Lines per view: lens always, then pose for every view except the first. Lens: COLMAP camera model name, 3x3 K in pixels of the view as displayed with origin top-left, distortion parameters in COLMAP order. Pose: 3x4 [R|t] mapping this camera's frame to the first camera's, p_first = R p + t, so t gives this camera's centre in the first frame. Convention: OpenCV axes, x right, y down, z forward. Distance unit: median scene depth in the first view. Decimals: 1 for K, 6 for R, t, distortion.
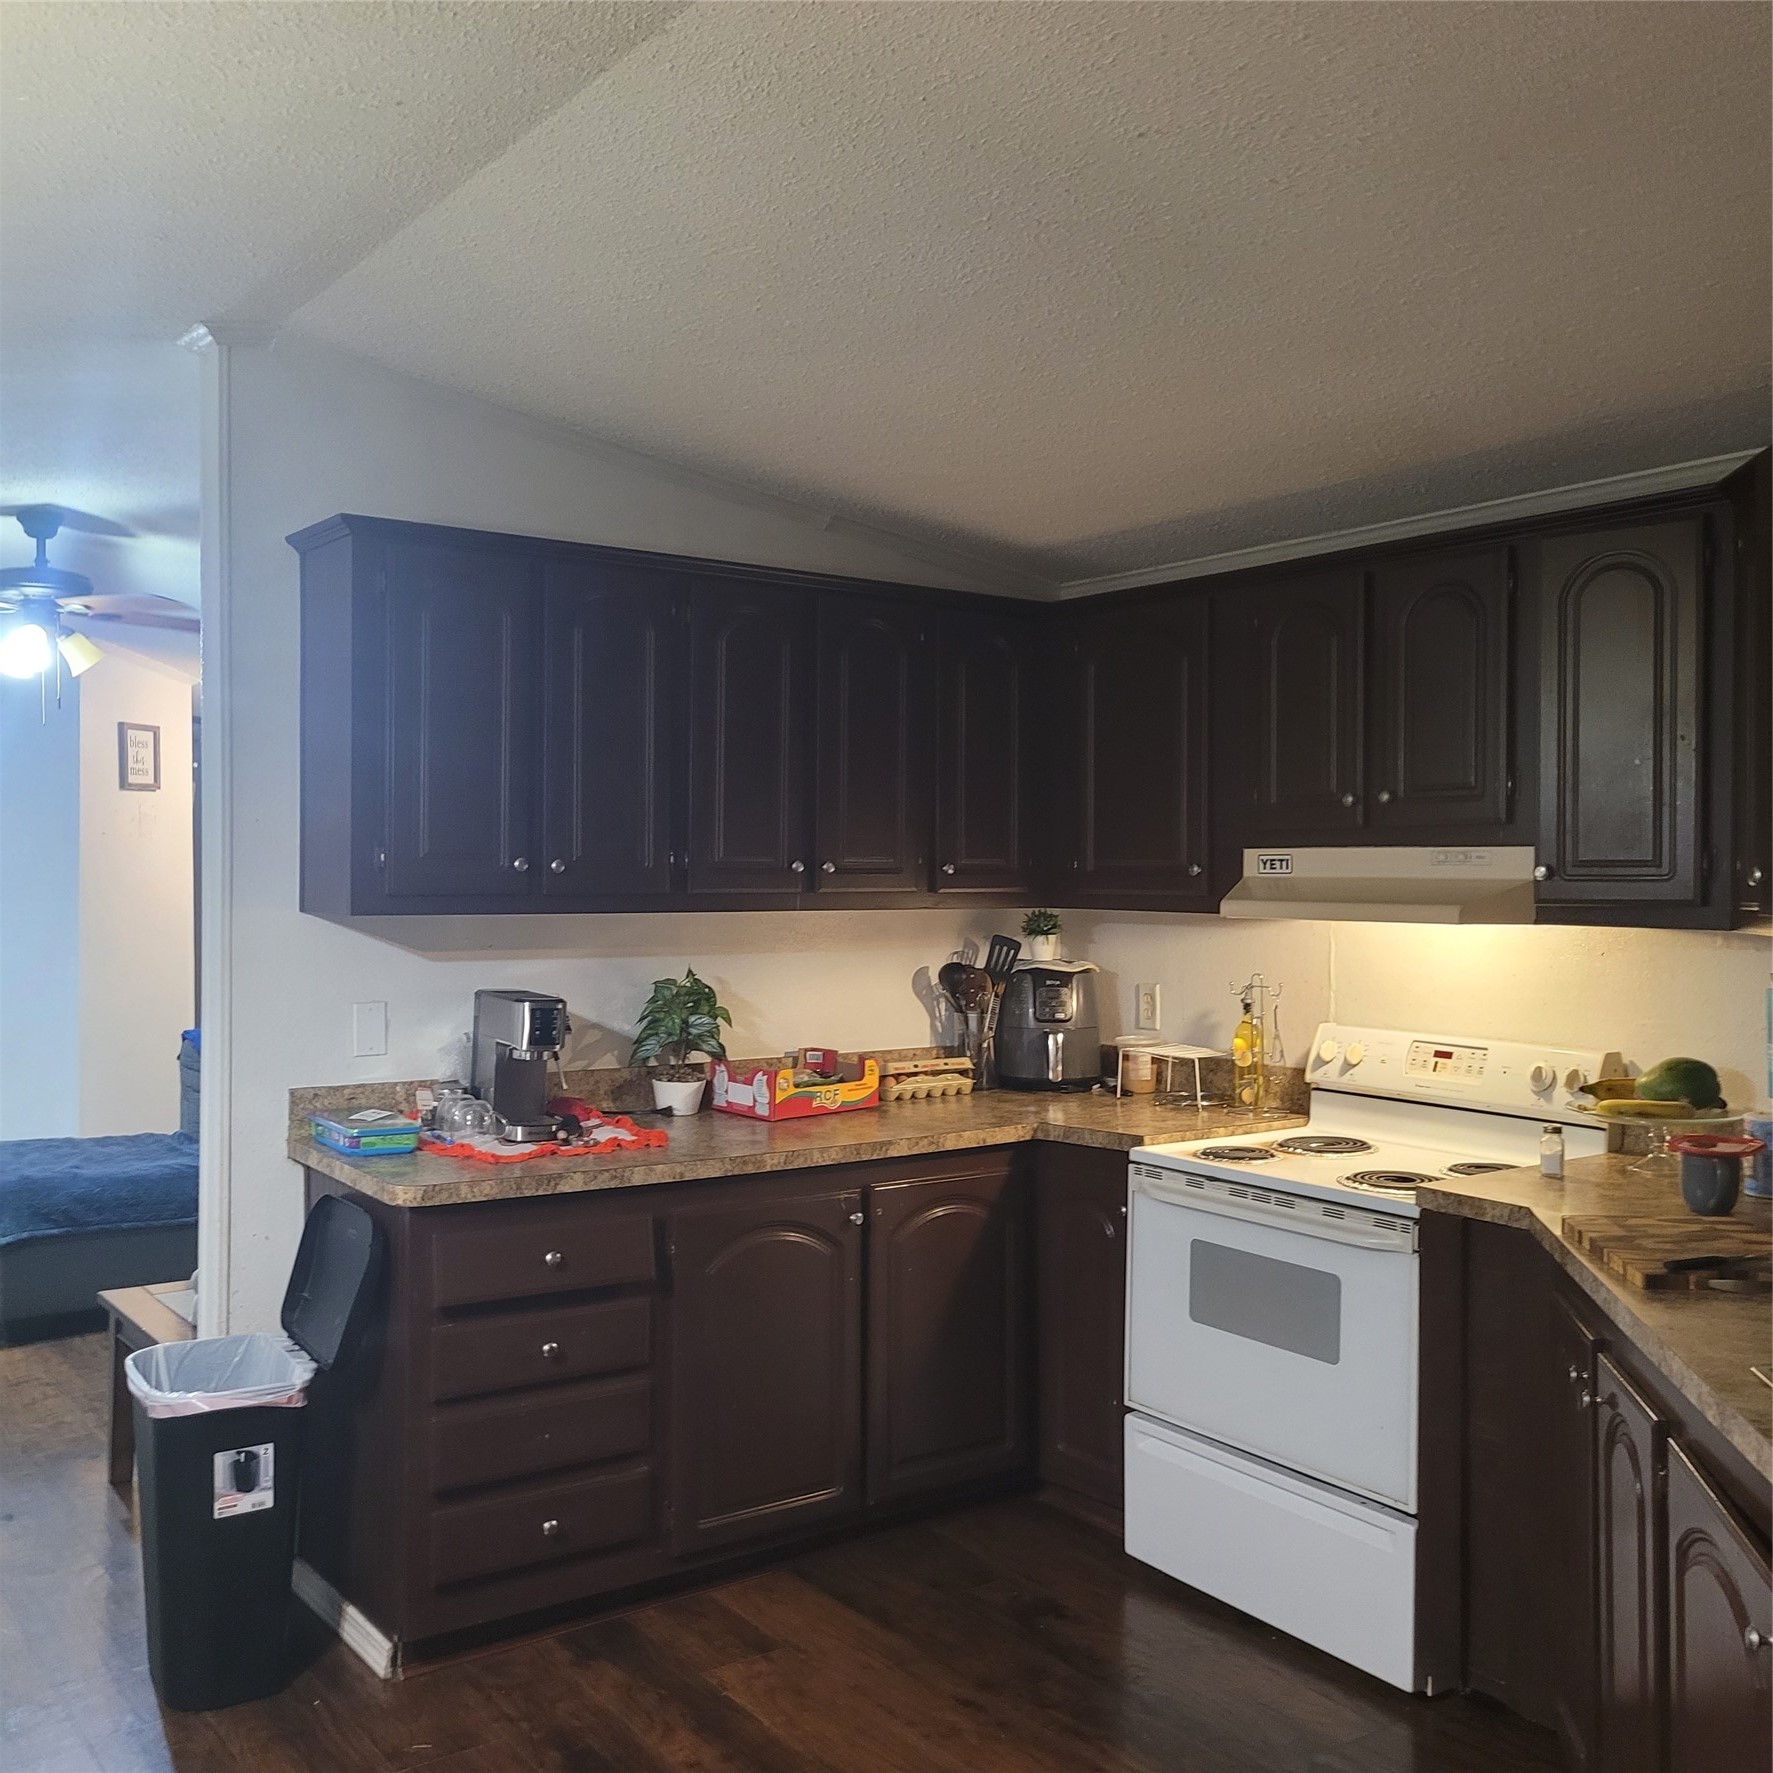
lens RADIAL K [[1770.6, 0, 886.3], [0, 1770.6, 879.9], [0, 0, 1]] dist [0.044281, 0.000000]
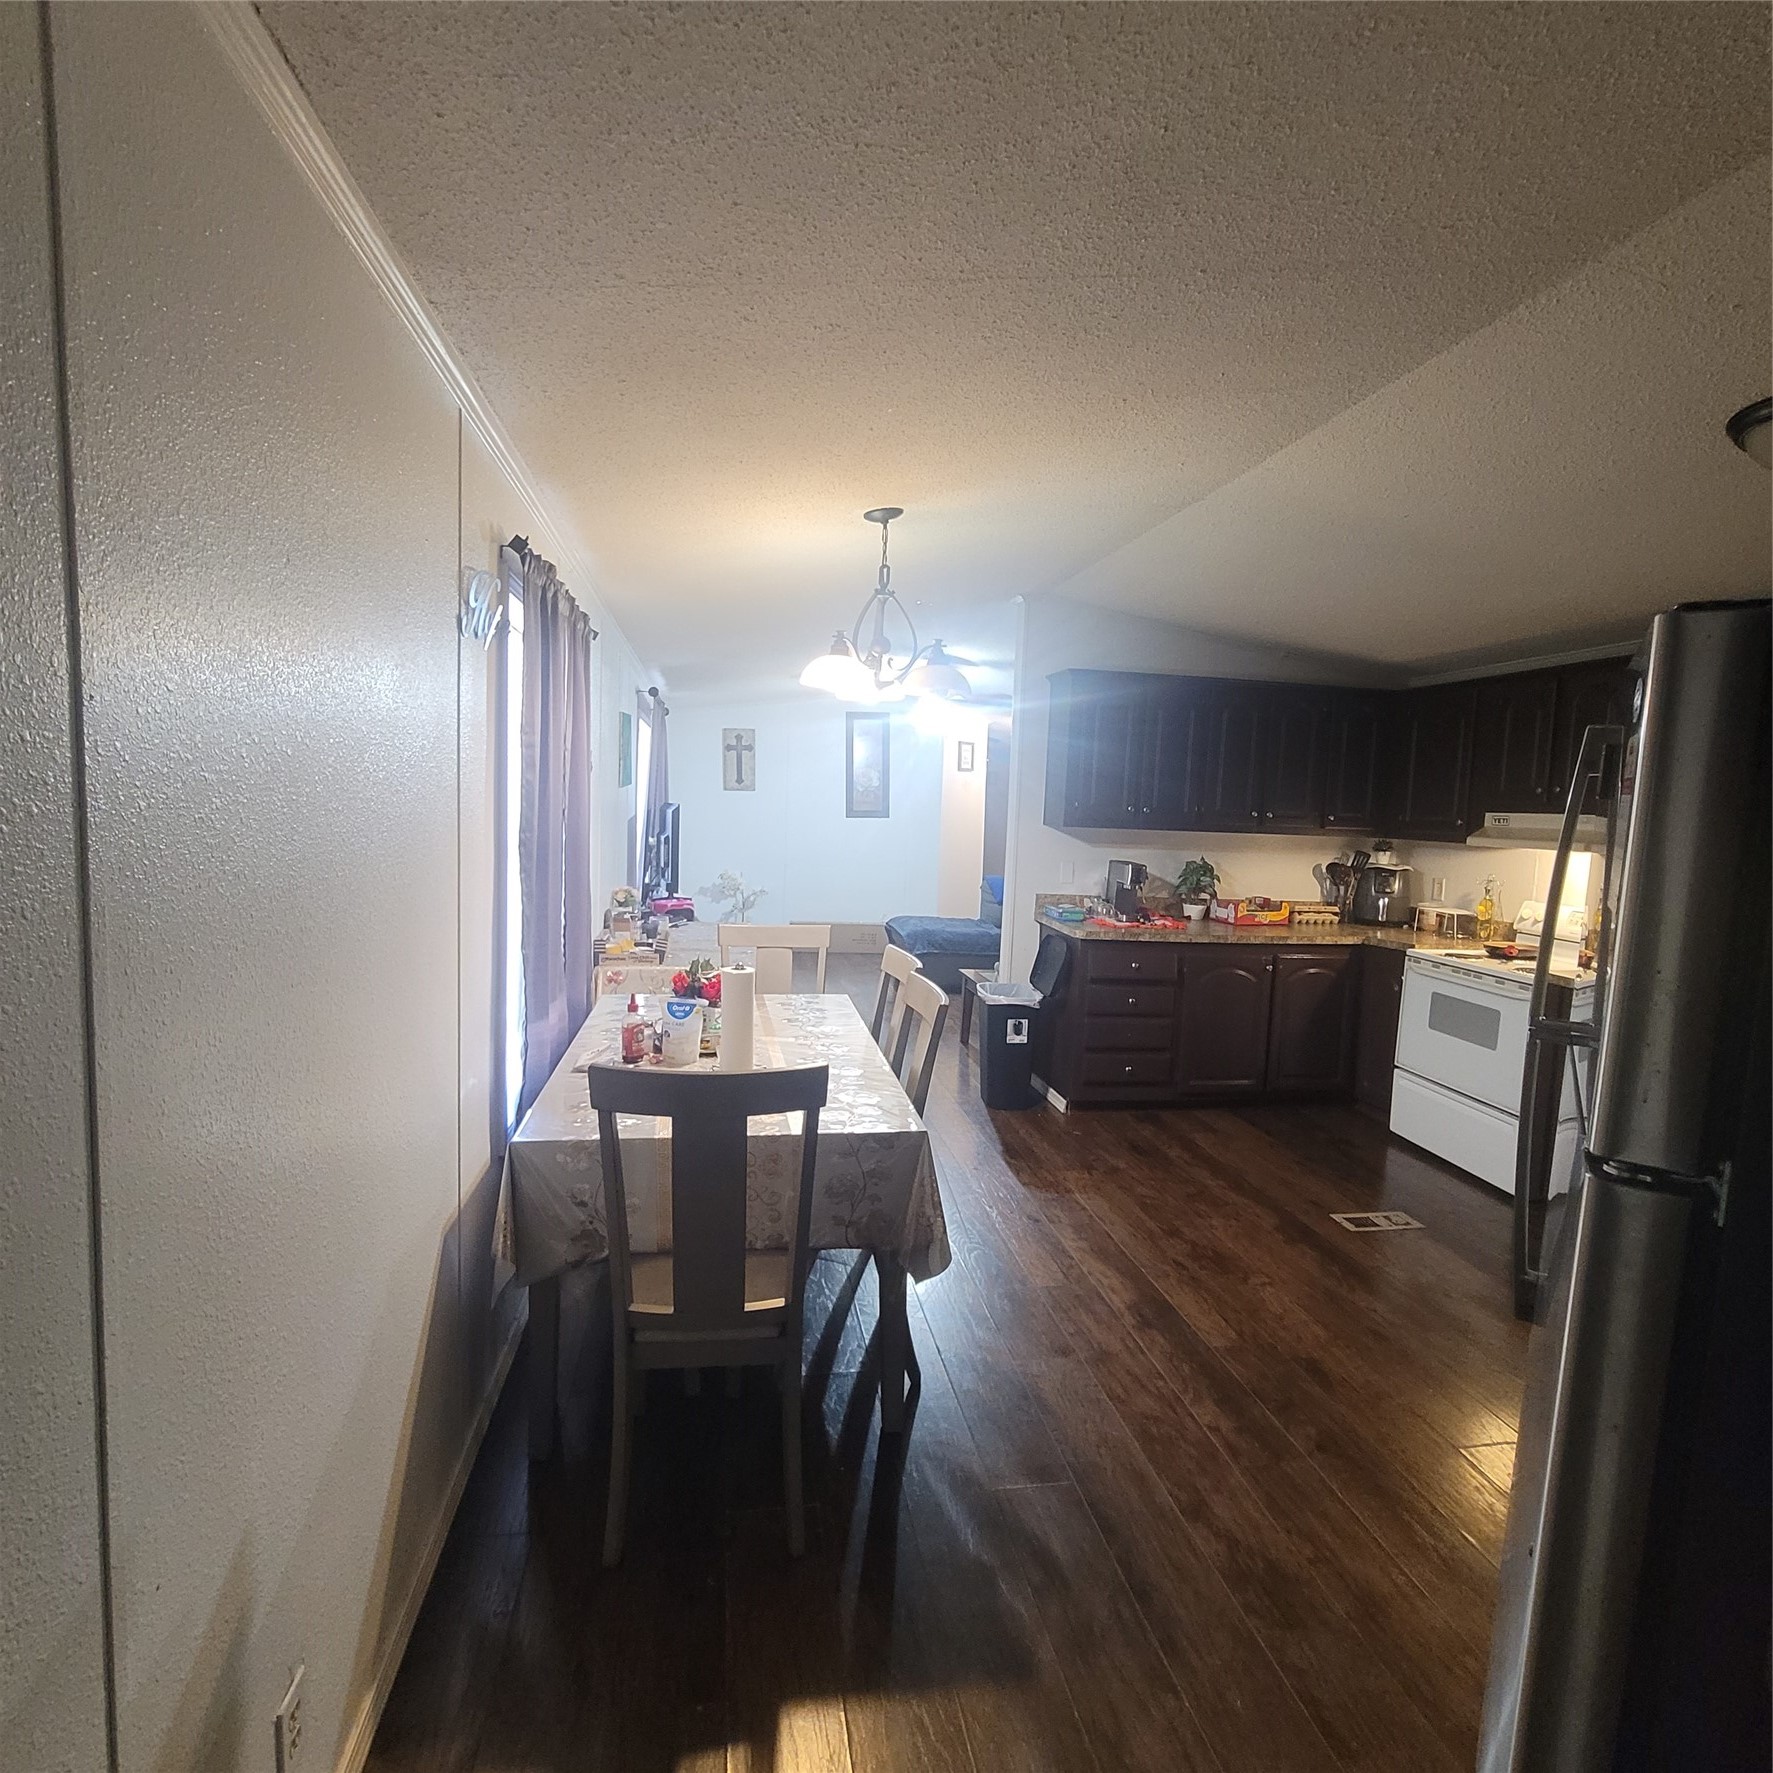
lens RADIAL K [[970.7, 0, 894.8], [0, 970.7, 886.6], [0, 0, 1]] dist [0.009957, -0.006943]
pose [[0.902663, 0.067524, -0.425017, 0.072271], [-0.037737, 0.996229, 0.078128, 0.005511], [0.428690, -0.054484, 0.901807, -0.334960]]
